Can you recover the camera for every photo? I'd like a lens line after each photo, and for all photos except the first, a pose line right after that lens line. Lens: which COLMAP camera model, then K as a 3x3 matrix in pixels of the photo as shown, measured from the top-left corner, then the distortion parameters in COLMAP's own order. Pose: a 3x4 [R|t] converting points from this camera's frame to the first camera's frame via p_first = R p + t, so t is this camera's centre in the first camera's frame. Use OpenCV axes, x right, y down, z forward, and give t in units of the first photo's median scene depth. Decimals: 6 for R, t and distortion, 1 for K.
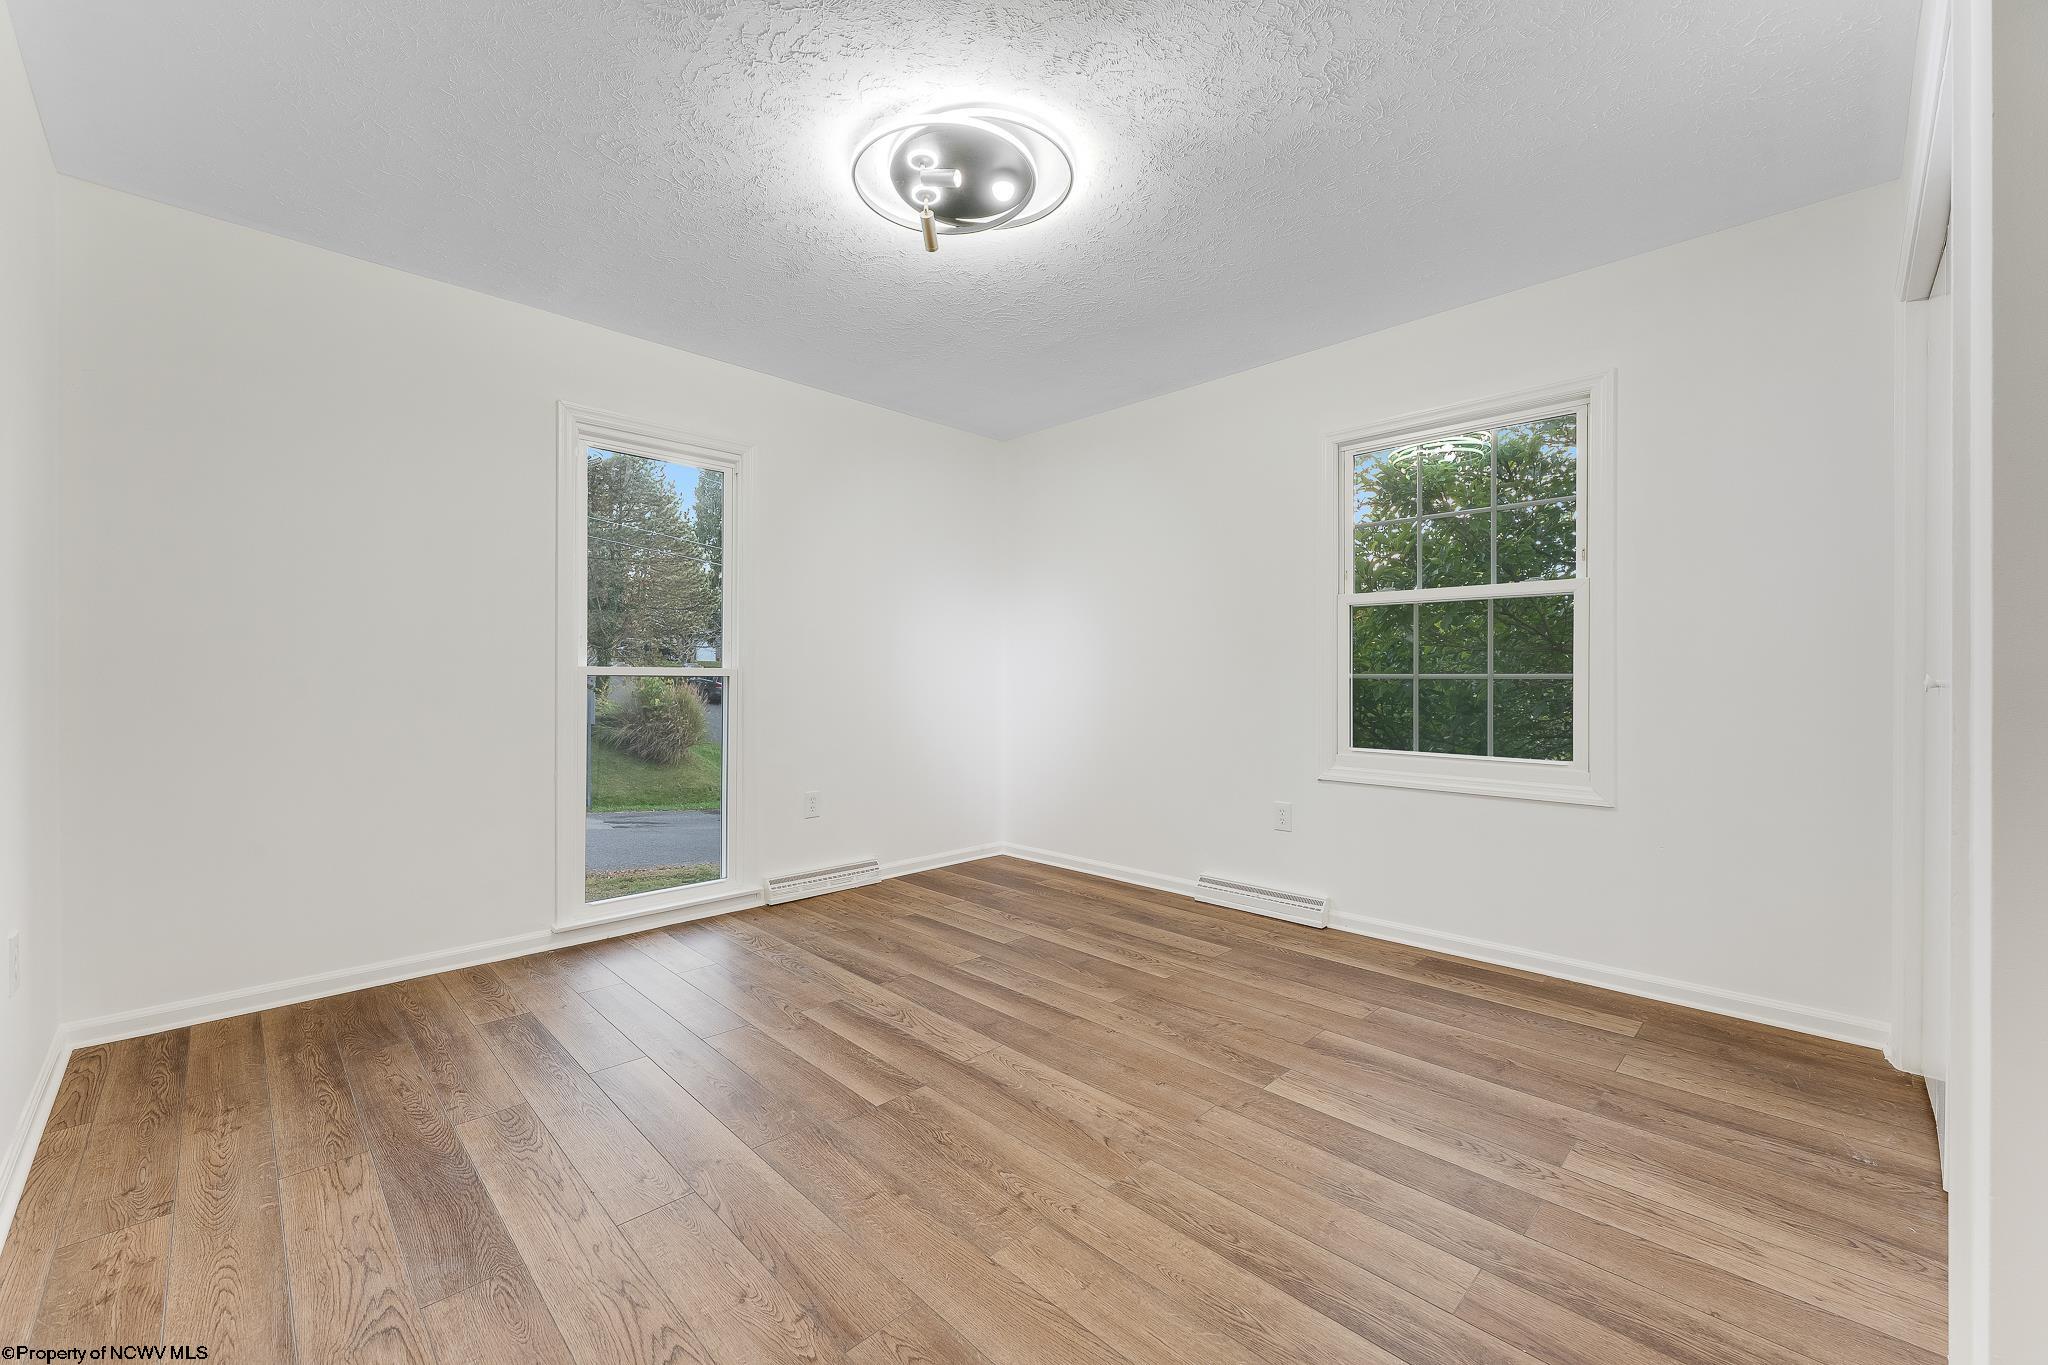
lens RADIAL K [[817.9, 0, 1014.7], [0, 817.9, 681.4], [0, 0, 1]] dist [0.000933, 0.000257]
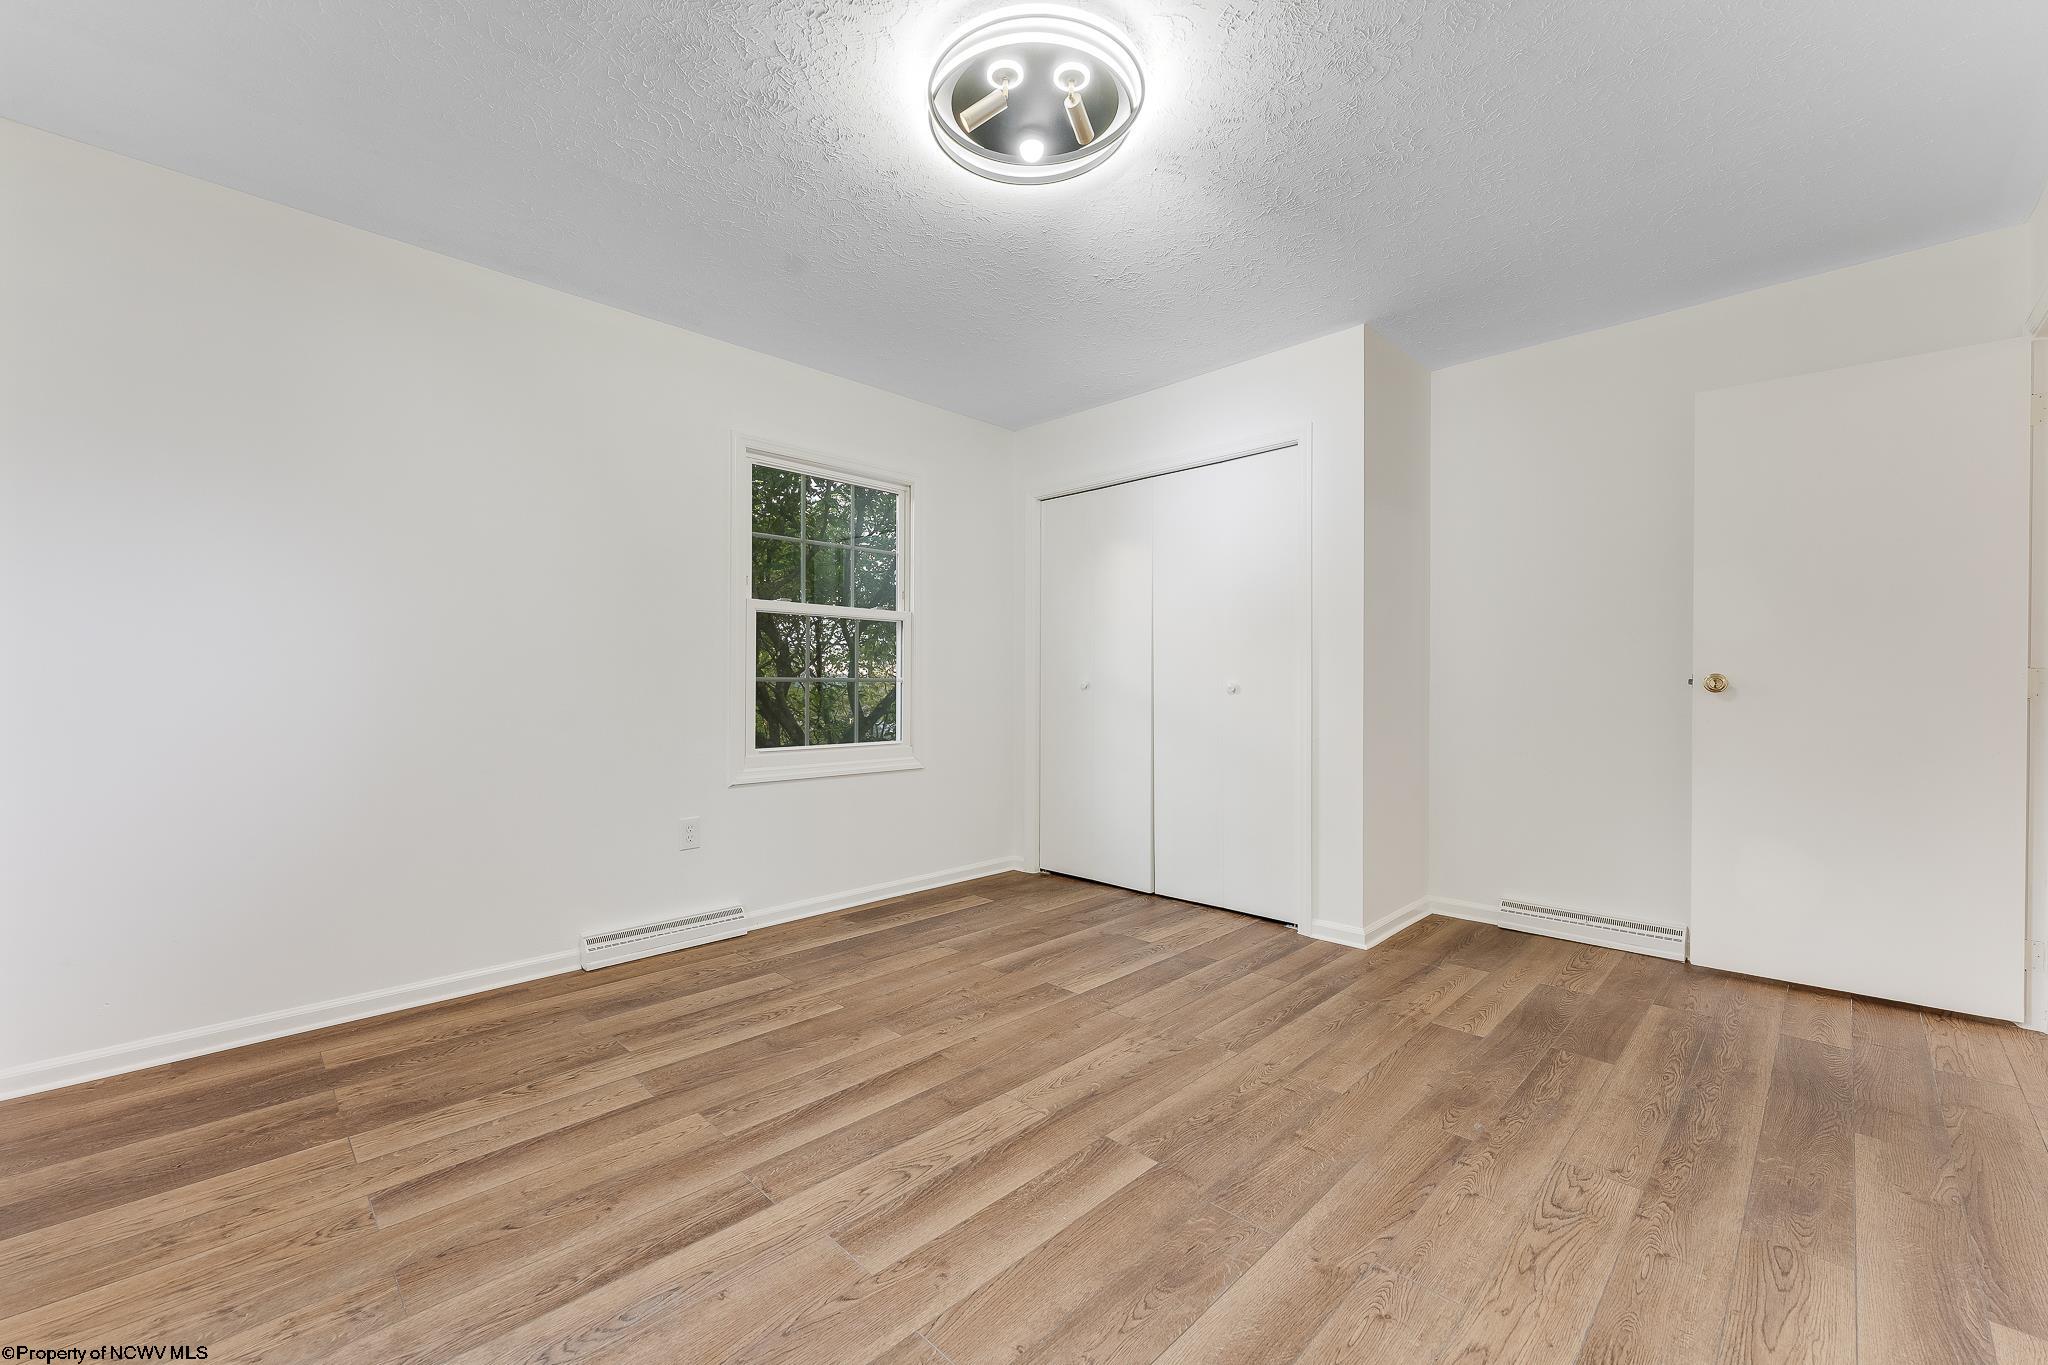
lens RADIAL K [[817.9, 0, 1020.6], [0, 817.9, 683.3], [0, 0, 1]] dist [0.000933, 0.000257]
pose [[-0.010301, -0.002290, 0.999944, -0.796125], [0.002633, 0.999994, 0.002317, -0.004119], [-0.999943, 0.002657, -0.010295, 0.871534]]
